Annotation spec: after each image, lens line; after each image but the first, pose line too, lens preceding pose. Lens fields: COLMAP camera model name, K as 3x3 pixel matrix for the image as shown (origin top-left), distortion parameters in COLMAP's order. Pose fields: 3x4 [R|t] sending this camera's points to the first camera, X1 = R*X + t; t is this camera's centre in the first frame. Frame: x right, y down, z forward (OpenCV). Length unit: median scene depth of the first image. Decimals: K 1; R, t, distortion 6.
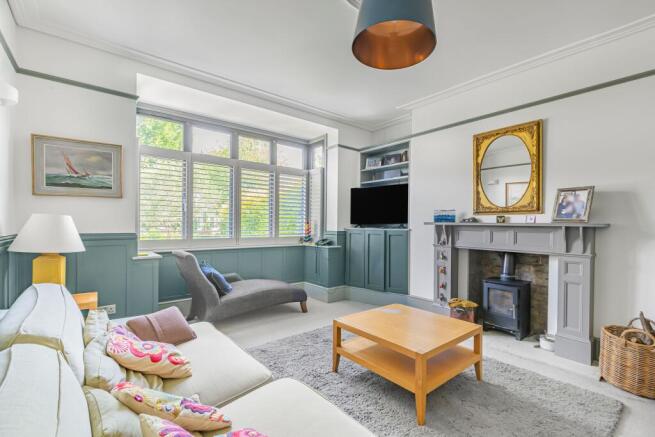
lens RADIAL K [[296.6, 0, 330.7], [0, 296.6, 221.0], [0, 0, 1]] dist [-0.005133, -0.001186]
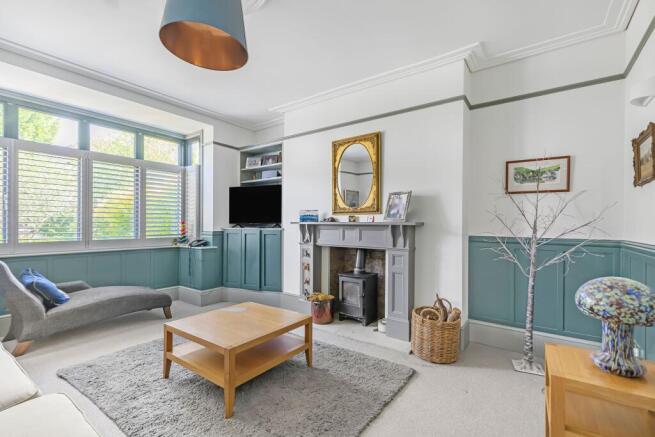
lens RADIAL K [[296.6, 0, 328.0], [0, 296.6, 220.3], [0, 0, 1]] dist [-0.005133, -0.001186]
pose [[0.962059, -0.003311, 0.272823, 0.175481], [0.003211, 0.999995, 0.000816, -0.001101], [-0.272824, 0.000091, 0.962064, -0.045080]]
